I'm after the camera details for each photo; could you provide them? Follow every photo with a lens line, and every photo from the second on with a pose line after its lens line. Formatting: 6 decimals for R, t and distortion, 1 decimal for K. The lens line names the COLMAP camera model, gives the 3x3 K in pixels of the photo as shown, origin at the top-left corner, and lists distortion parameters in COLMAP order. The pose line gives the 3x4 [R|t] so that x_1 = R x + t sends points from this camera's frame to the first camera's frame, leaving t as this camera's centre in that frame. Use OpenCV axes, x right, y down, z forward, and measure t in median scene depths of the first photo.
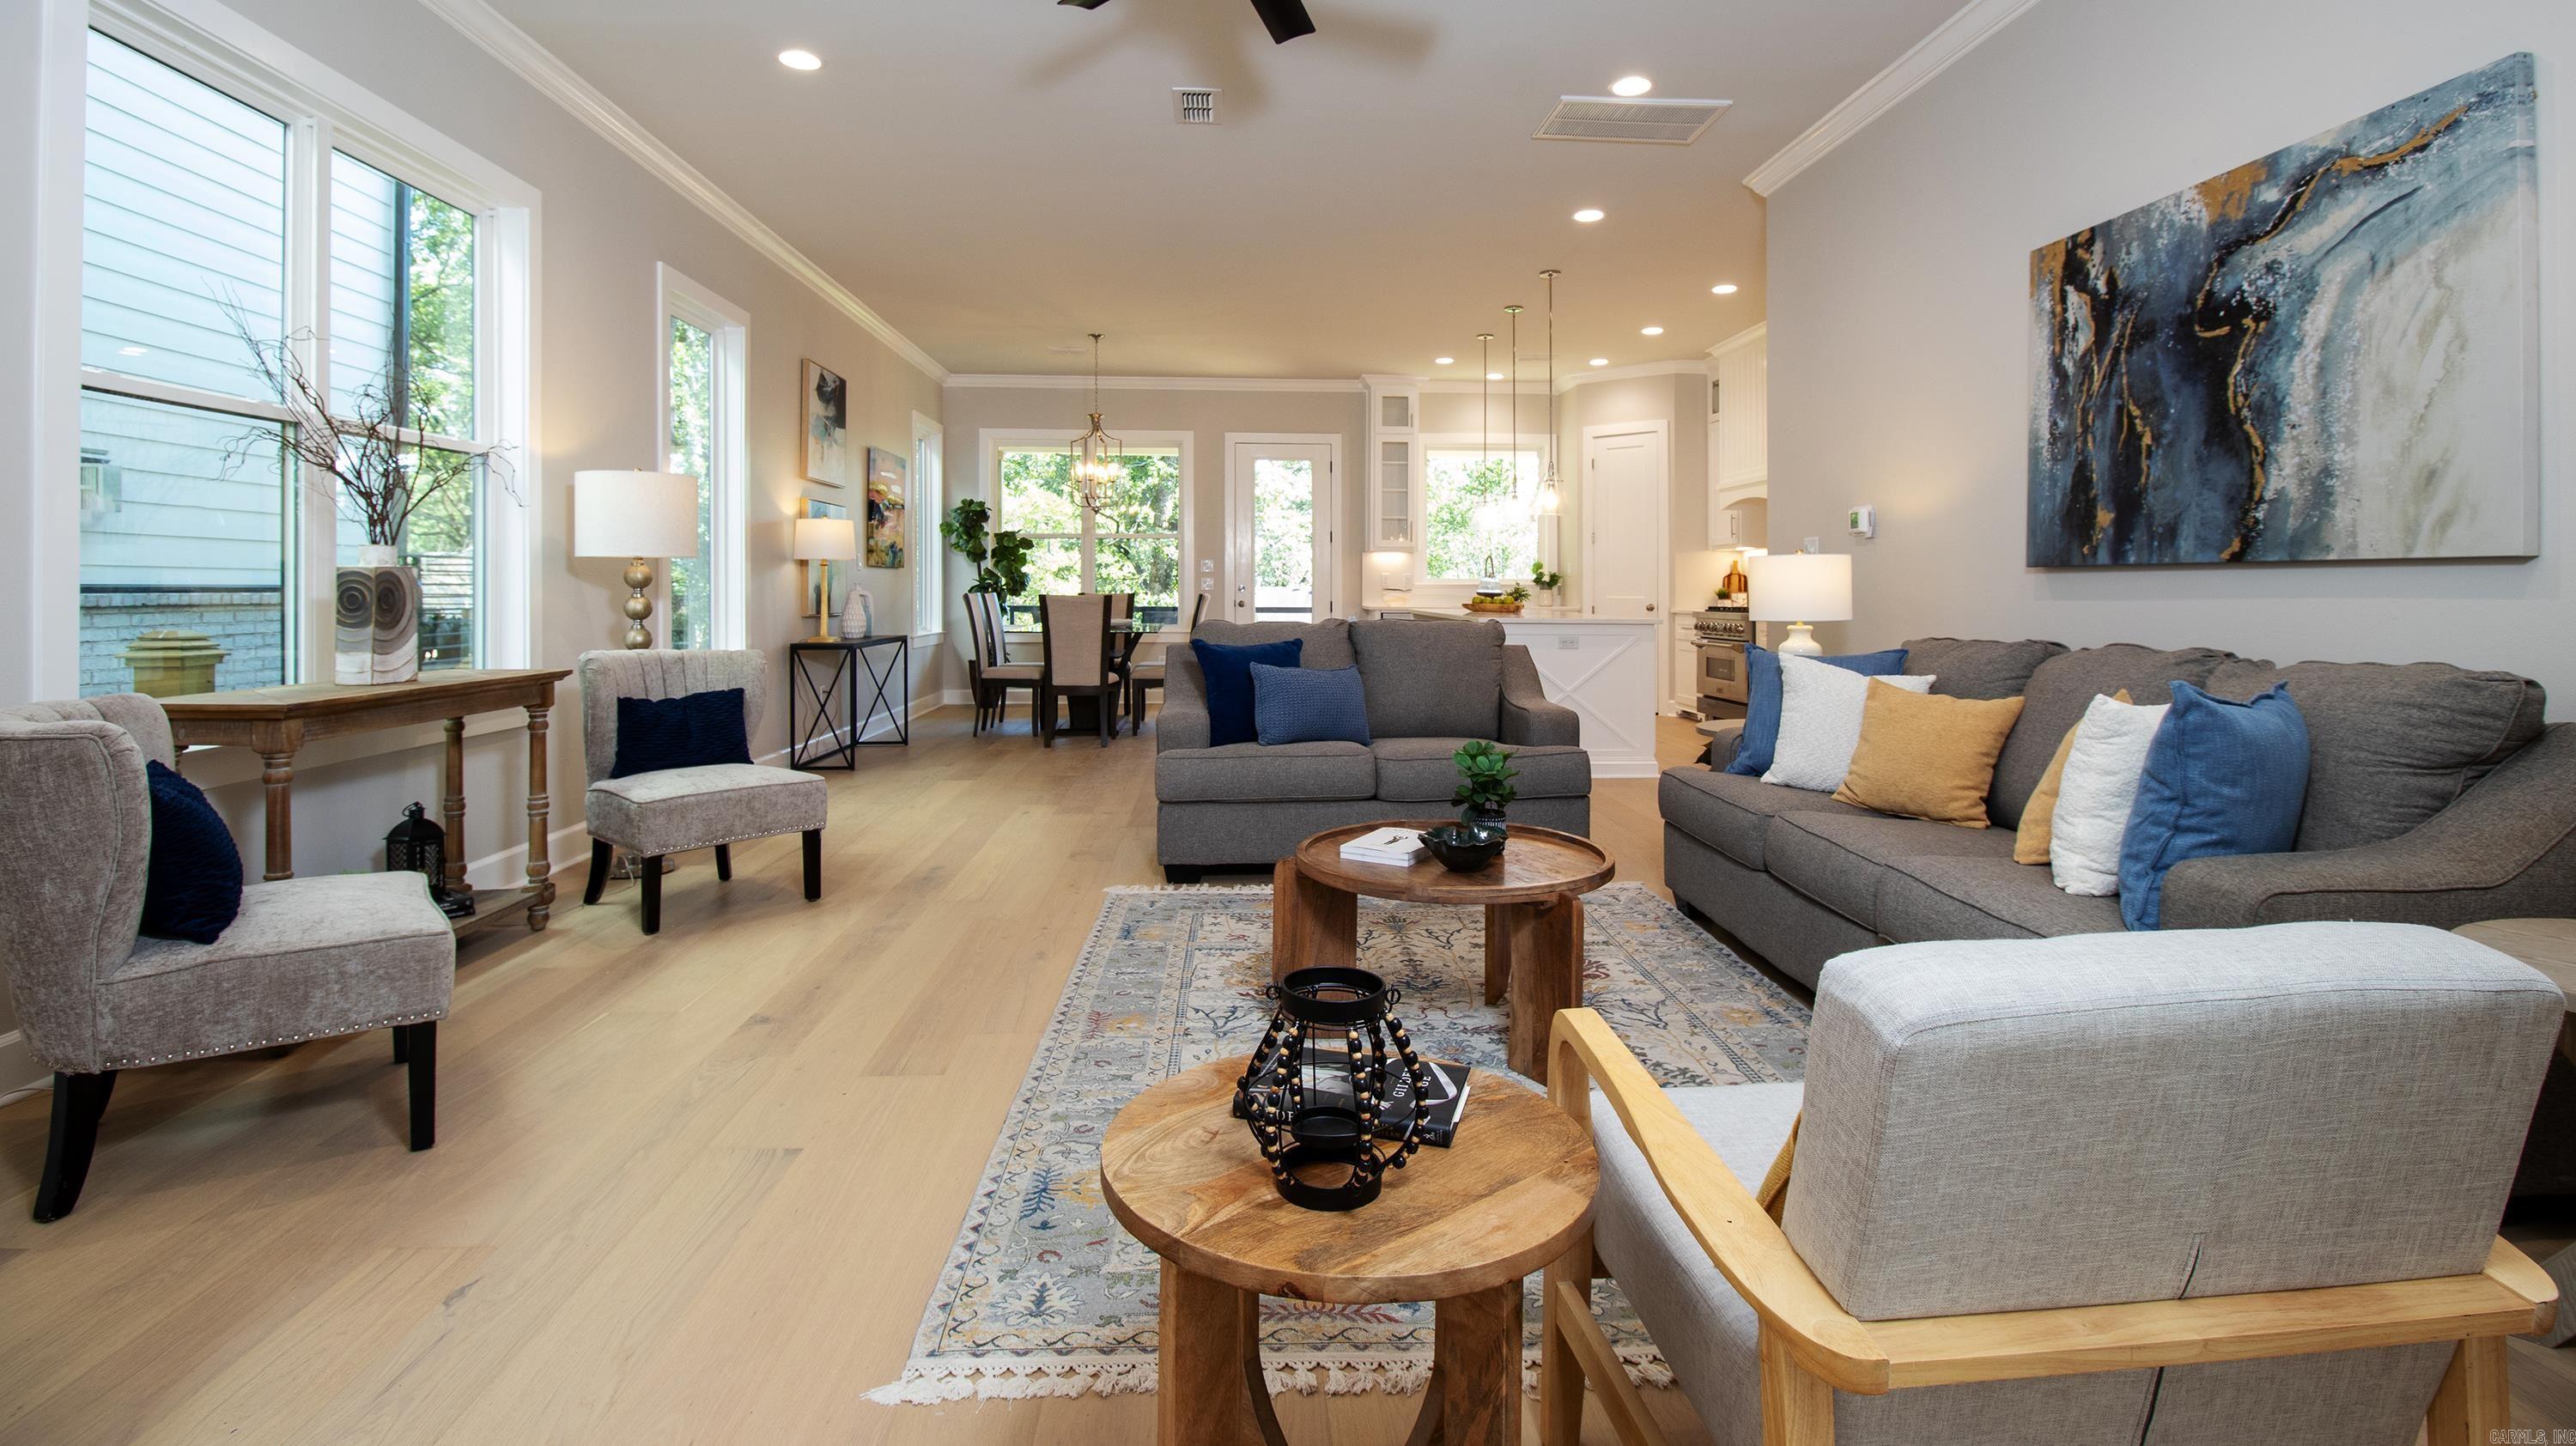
lens RADIAL K [[1225.0, 0, 1298.9], [0, 1225.0, 585.4], [0, 0, 1]] dist [0.001262, -0.016119]
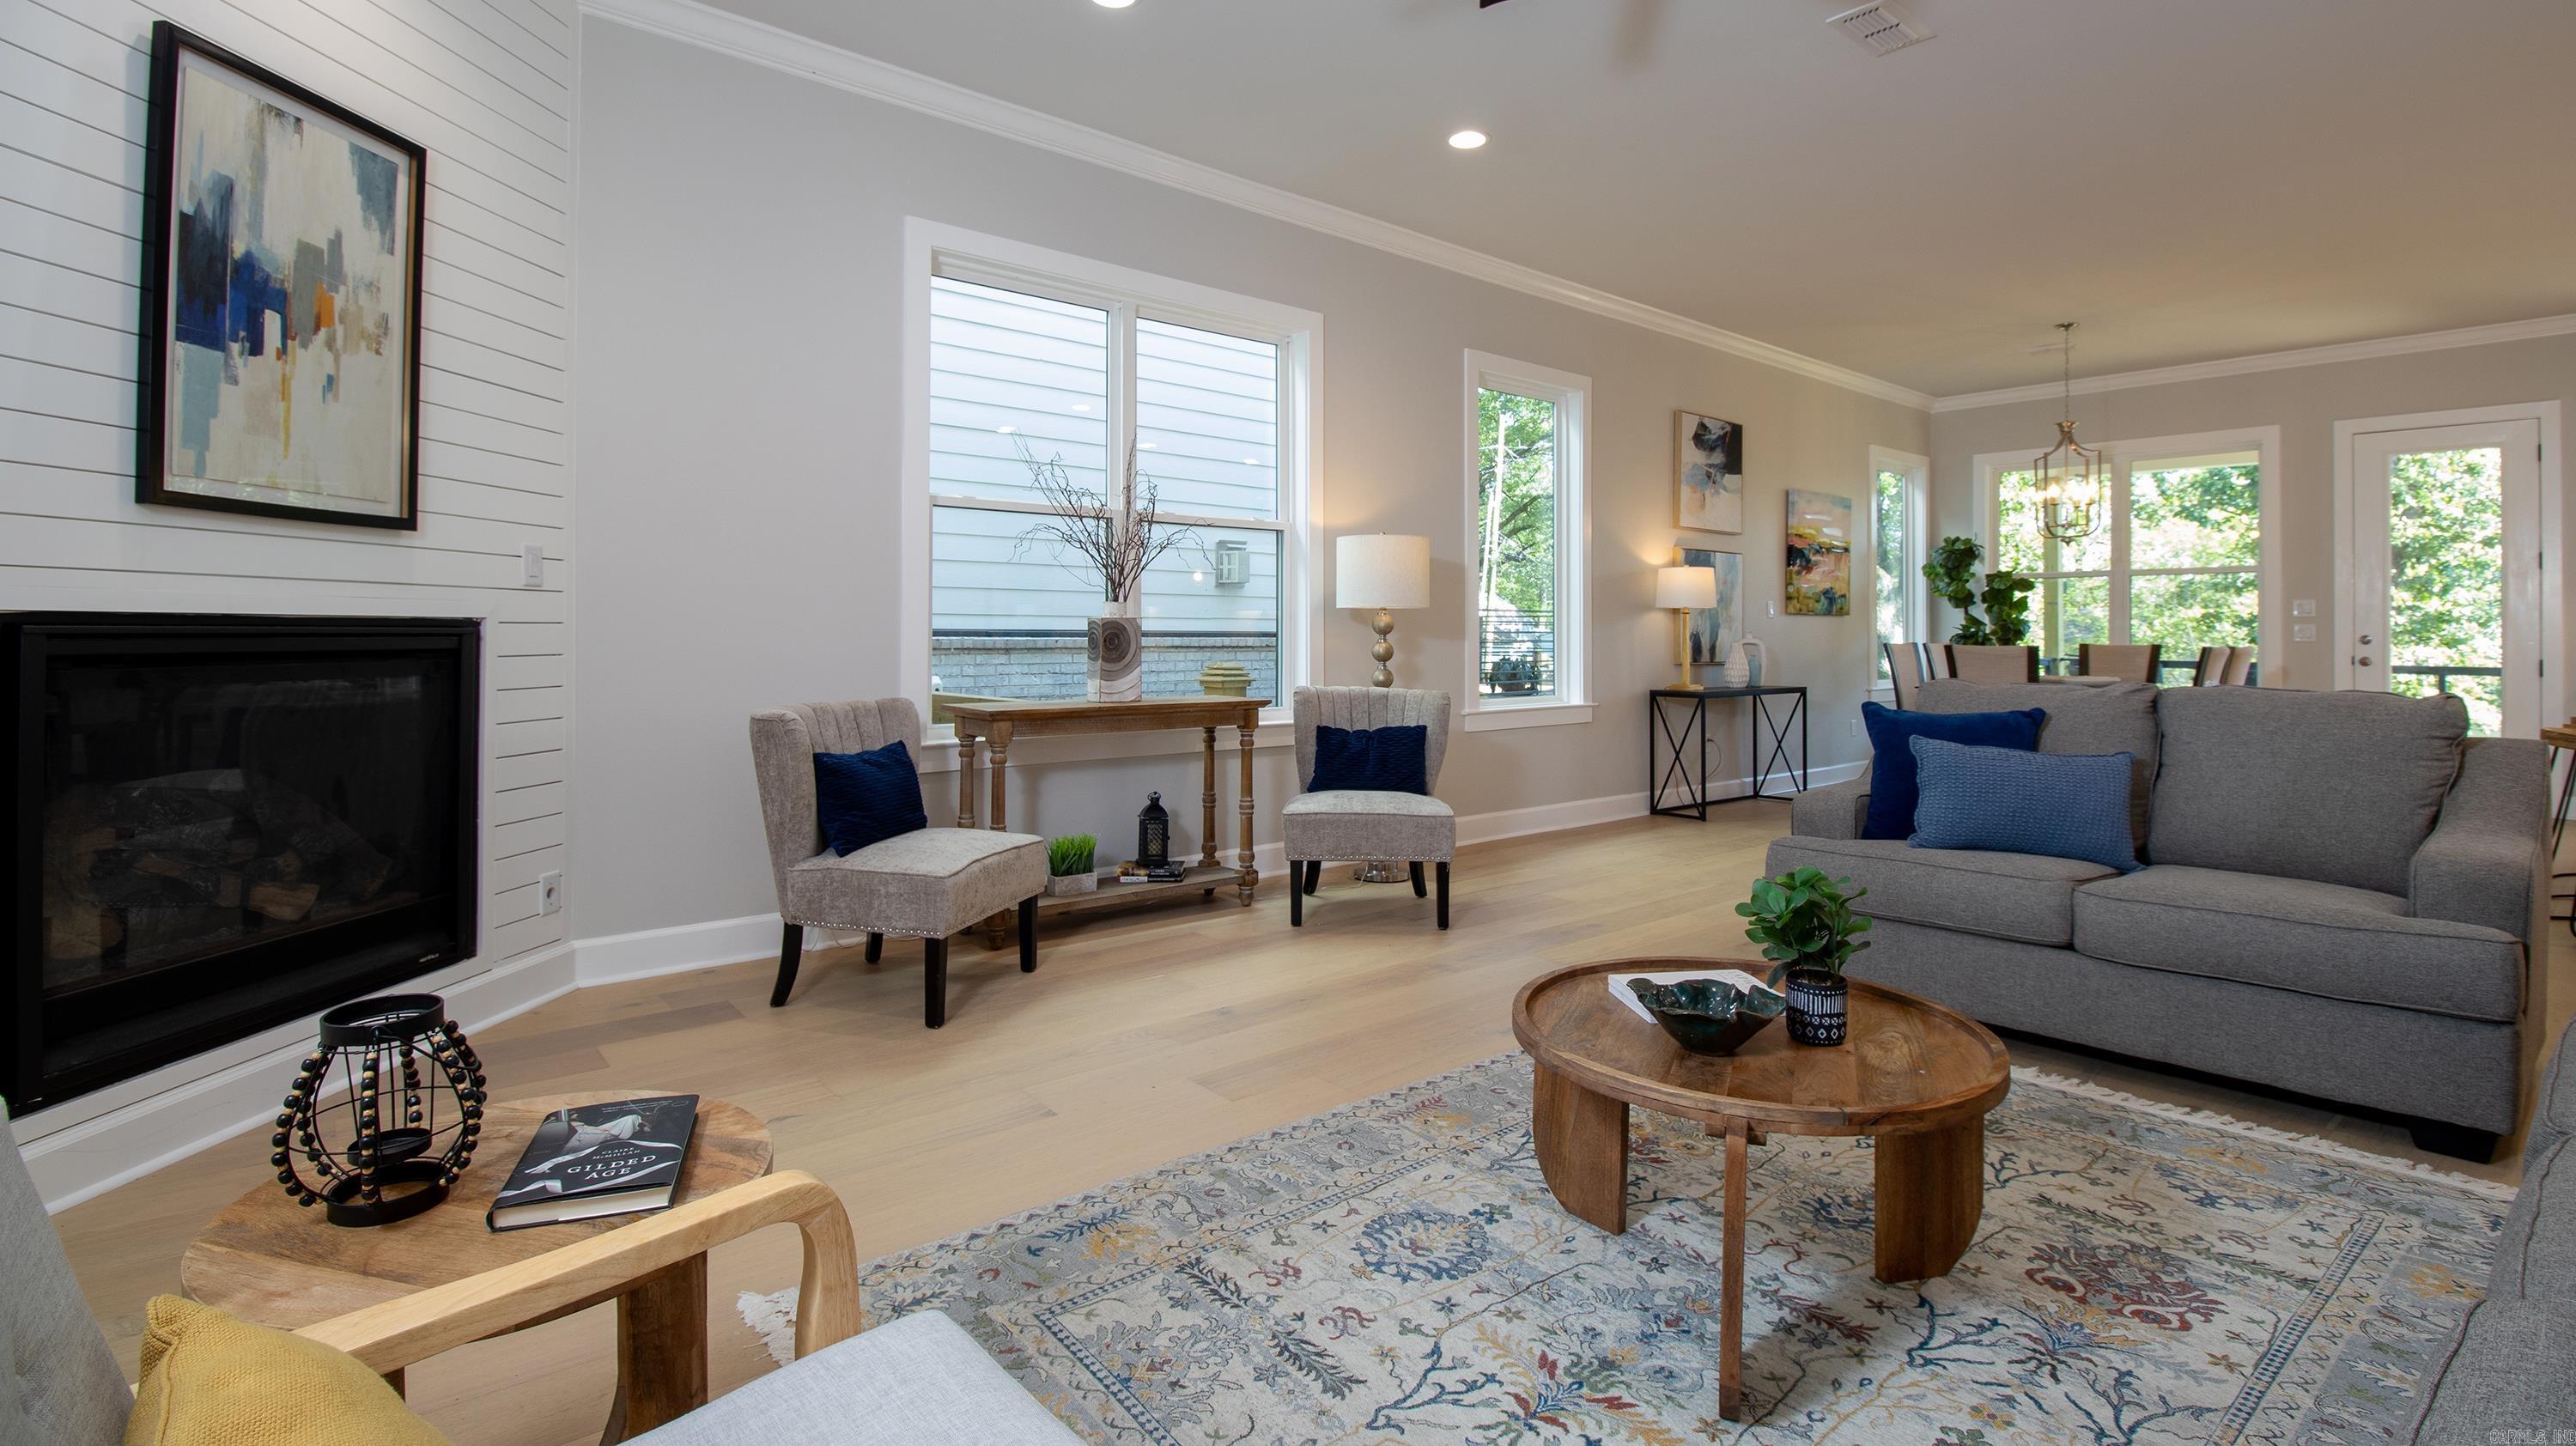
lens RADIAL K [[1193.0, 0, 1296.3], [0, 1193.0, 623.3], [0, 0, 1]] dist [-0.014488, -0.000737]
pose [[0.595064, -0.004048, -0.803668, 0.430312], [-0.003349, 0.999966, -0.007516, 0.000708], [0.803672, 0.007164, 0.595030, 0.340603]]
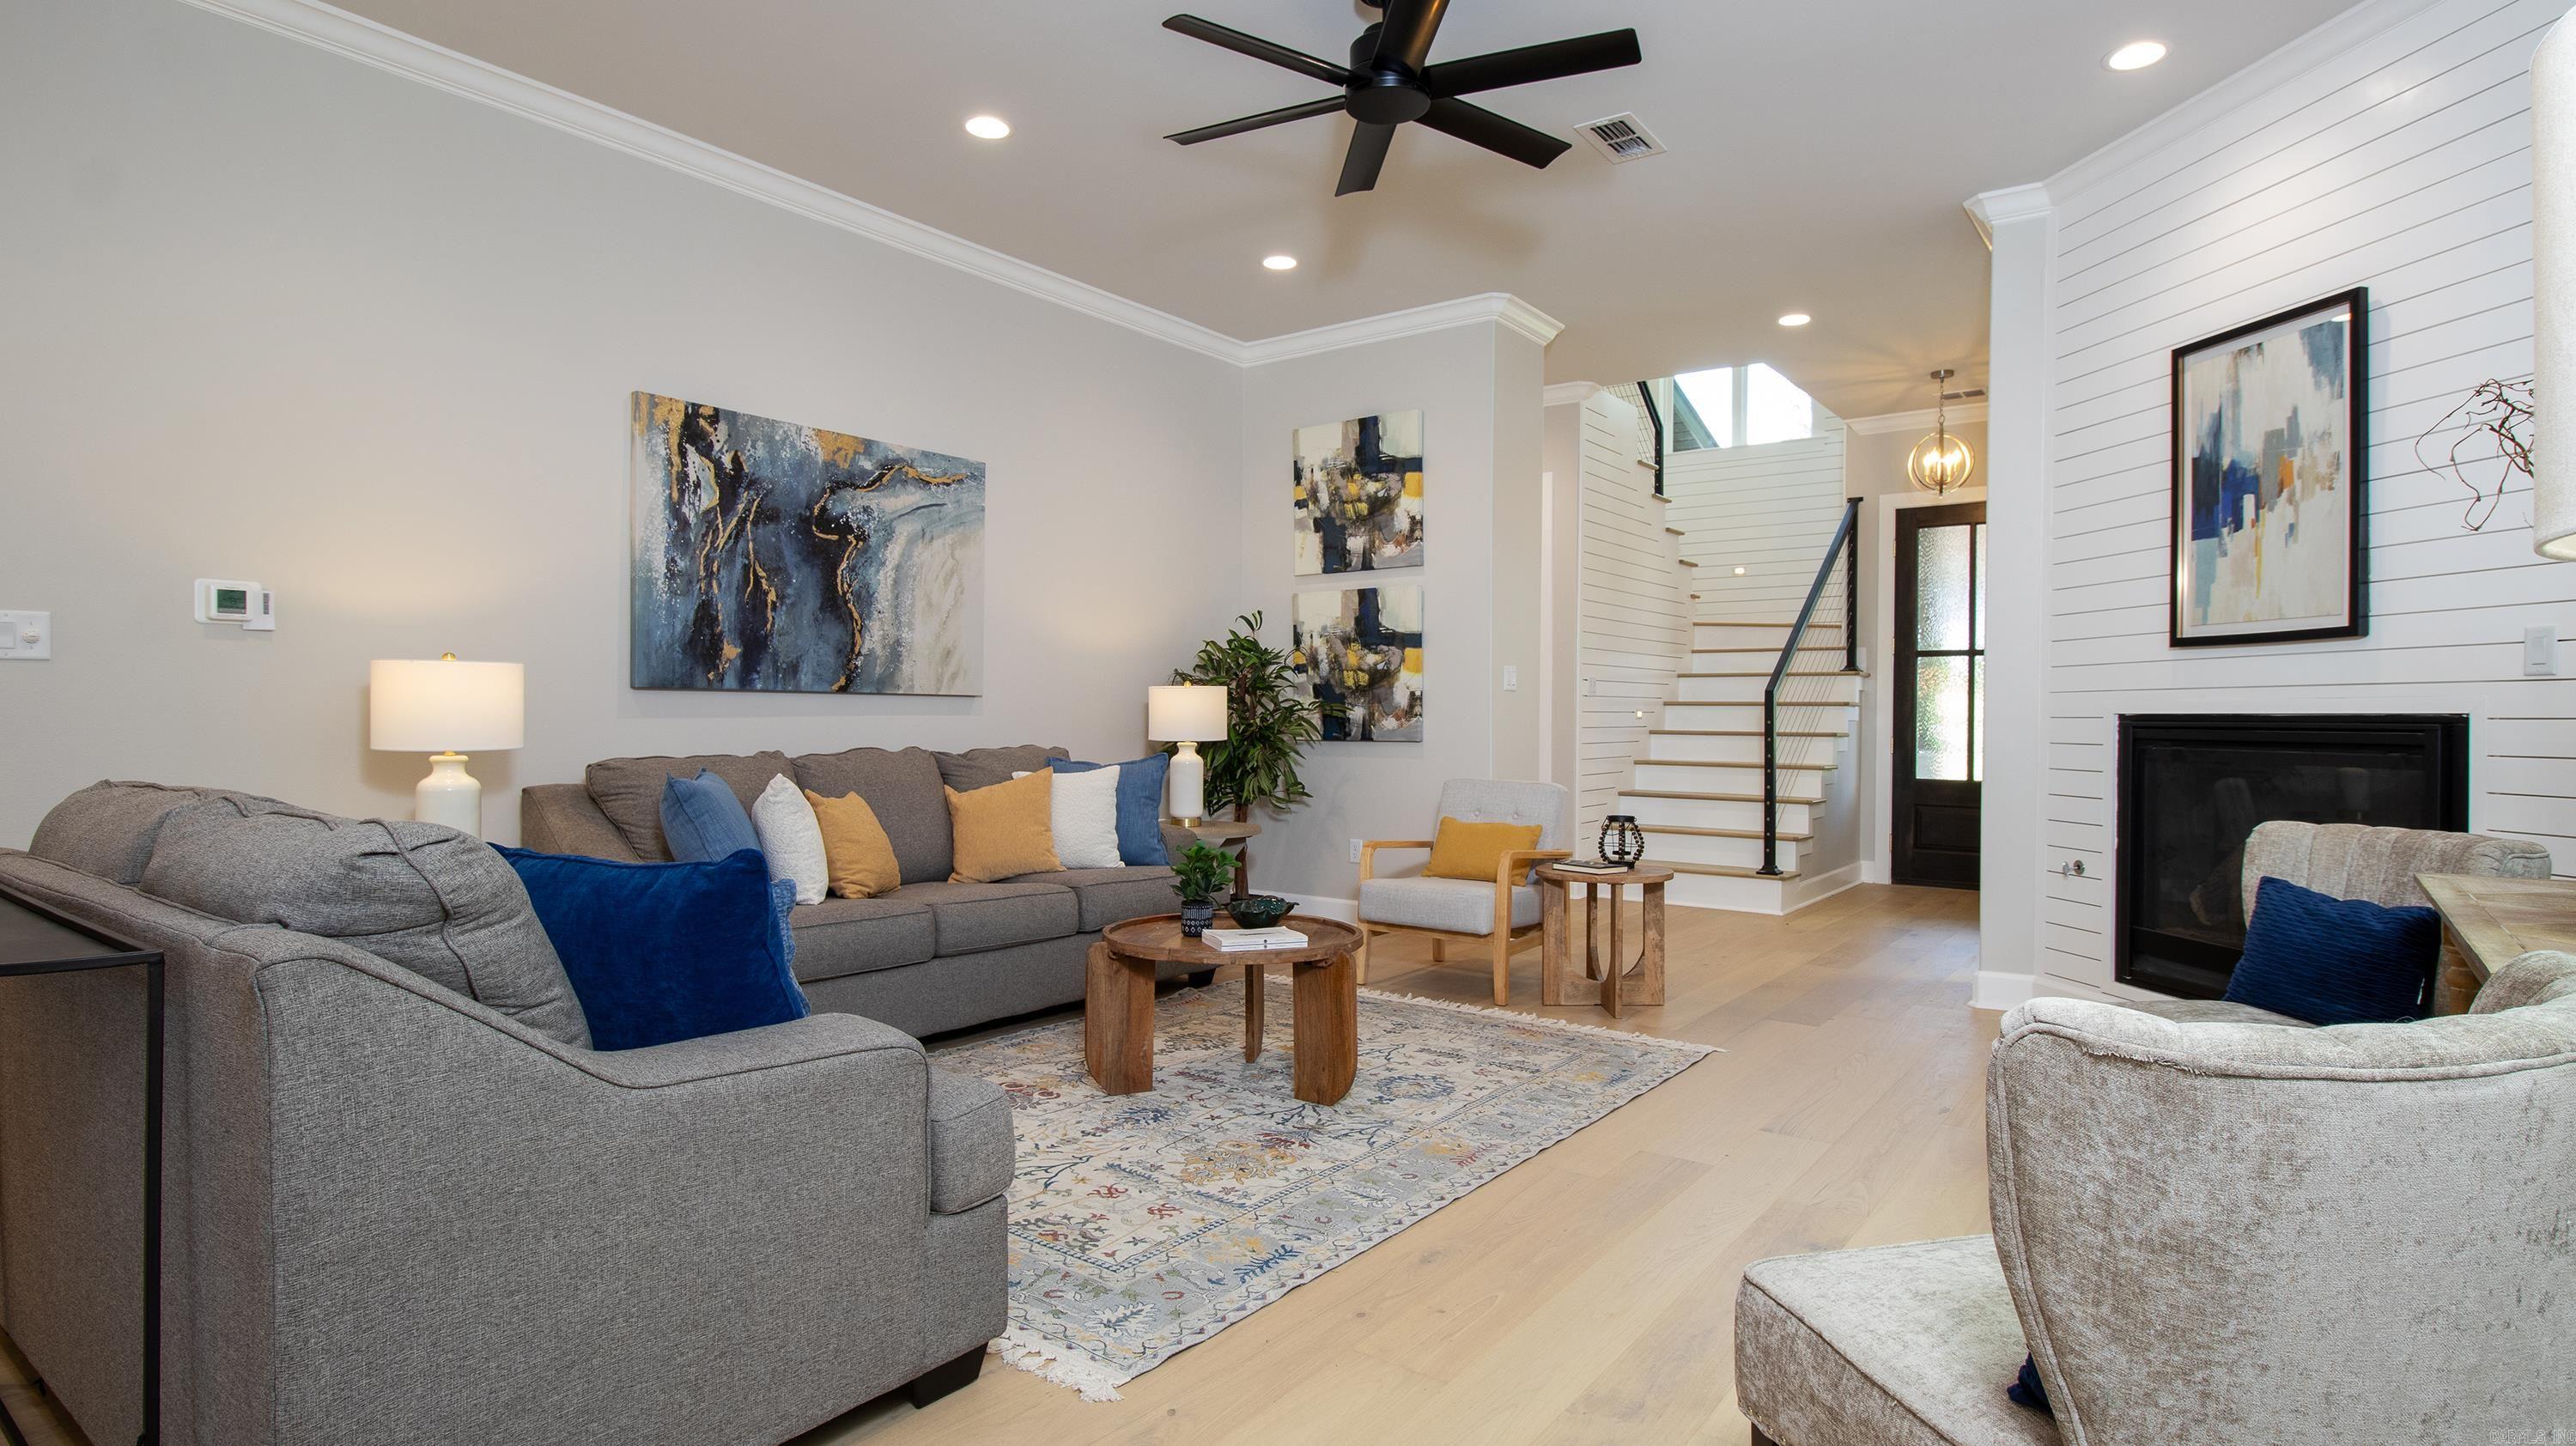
lens RADIAL K [[1313.6, 0, 1299.1], [0, 1313.6, 720.2], [0, 0, 1]] dist [0.004744, -0.010468]
pose [[-0.766423, -0.011339, 0.642237, -0.636829], [-0.011978, 0.999923, 0.003360, 0.003290], [-0.642225, -0.005117, -0.766499, 1.649723]]
